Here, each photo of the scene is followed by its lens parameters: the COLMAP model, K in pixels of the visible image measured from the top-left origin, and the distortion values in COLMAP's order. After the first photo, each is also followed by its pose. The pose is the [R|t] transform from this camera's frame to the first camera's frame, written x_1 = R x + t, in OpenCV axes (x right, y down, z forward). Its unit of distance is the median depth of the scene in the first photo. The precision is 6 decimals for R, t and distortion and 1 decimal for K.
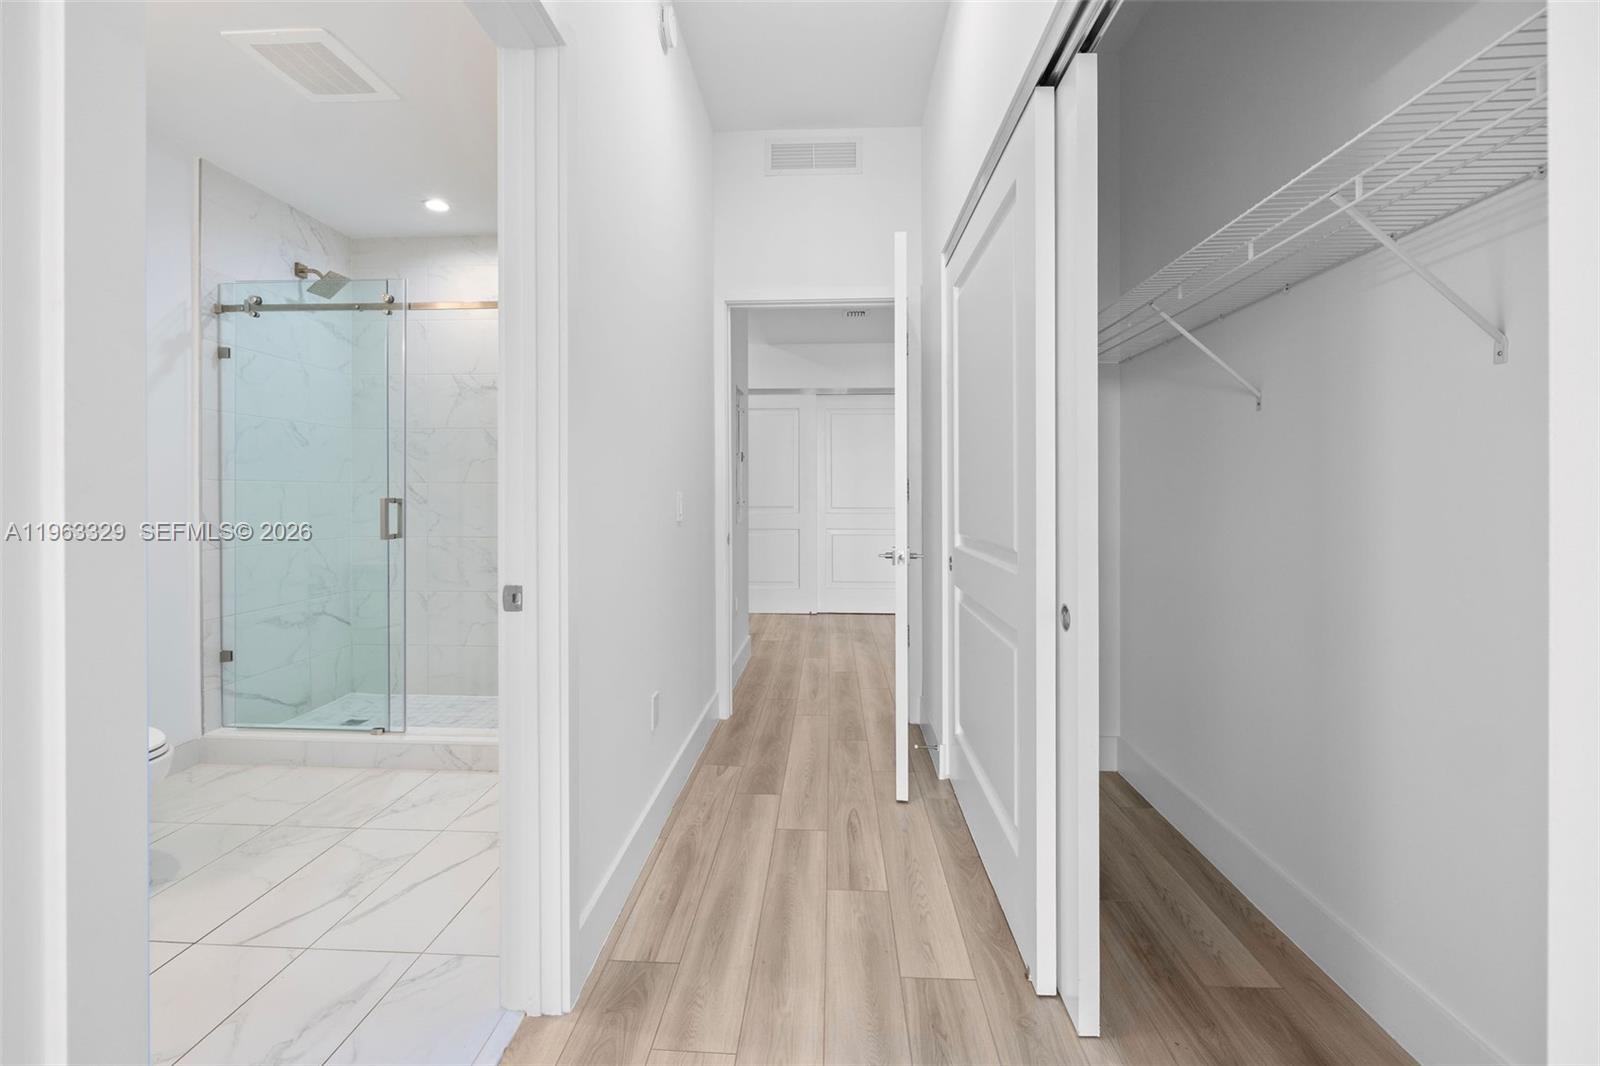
lens RADIAL K [[684.5, 0, 795.8], [0, 684.5, 496.7], [0, 0, 1]] dist [-0.001758, 0.000049]
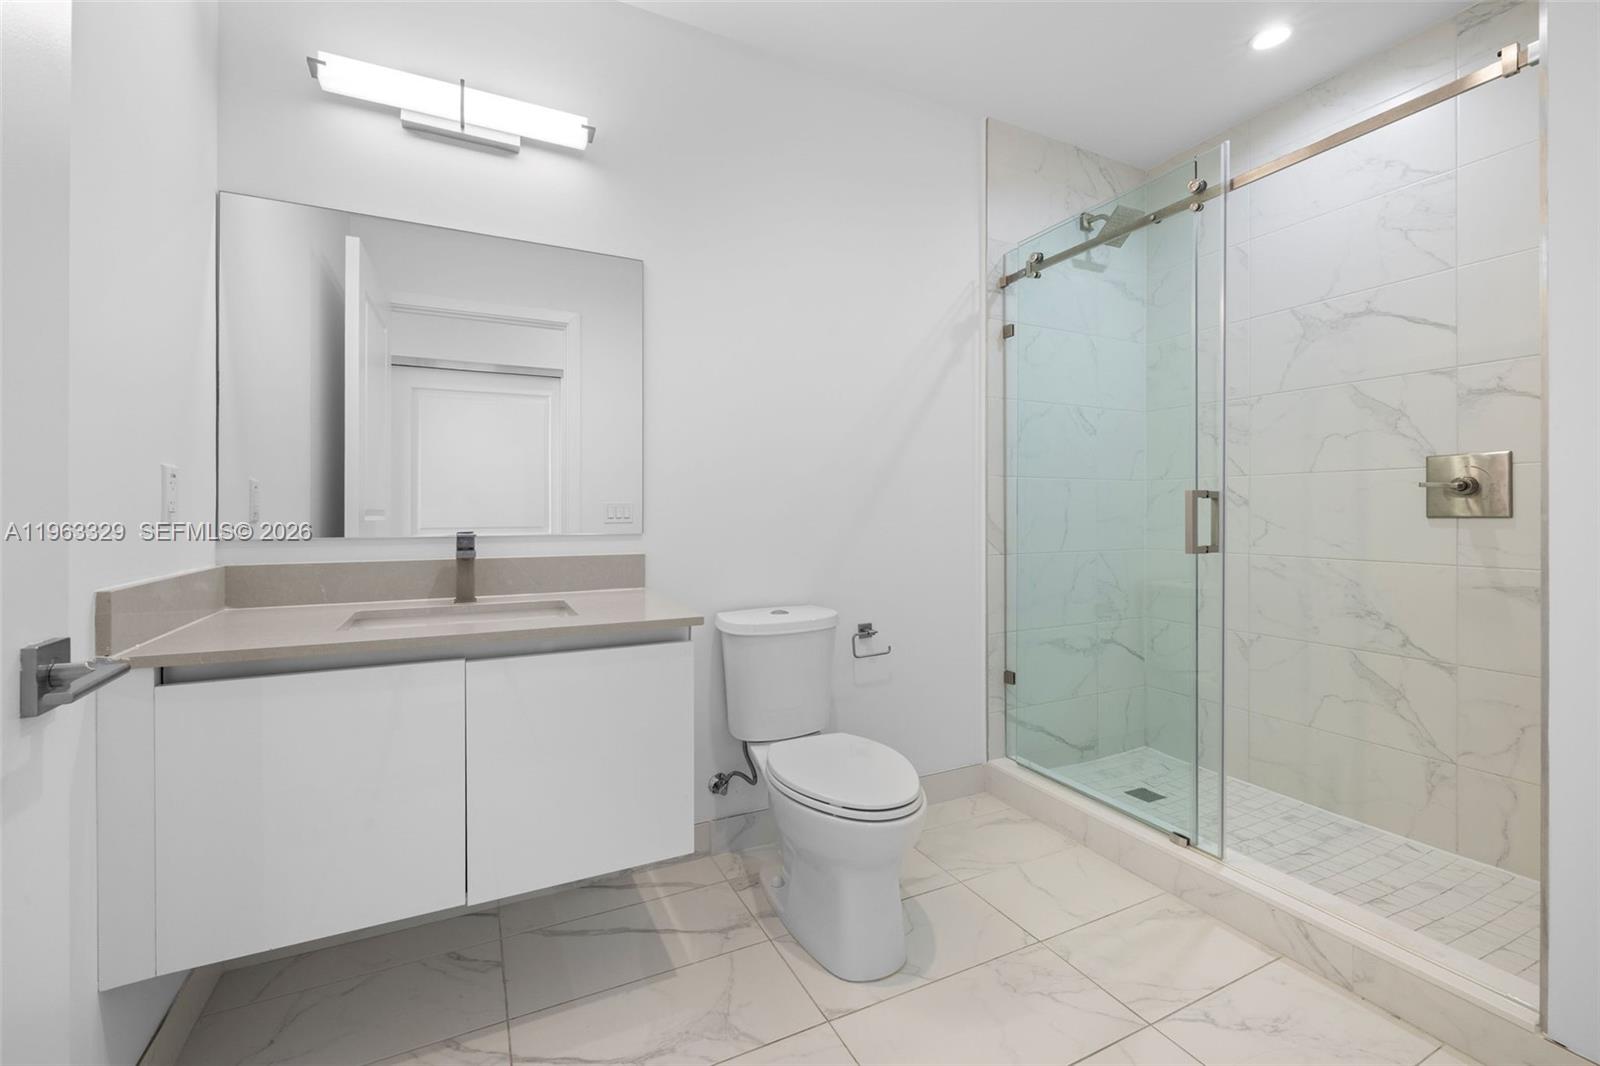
lens RADIAL K [[675.6, 0, 800.2], [0, 675.6, 514.4], [0, 0, 1]] dist [-0.002042, 0.000005]
pose [[0.495837, 0.002449, -0.868412, -0.219234], [-0.002693, 0.999996, 0.001282, 0.024641], [0.868412, 0.001703, 0.495841, 0.343779]]
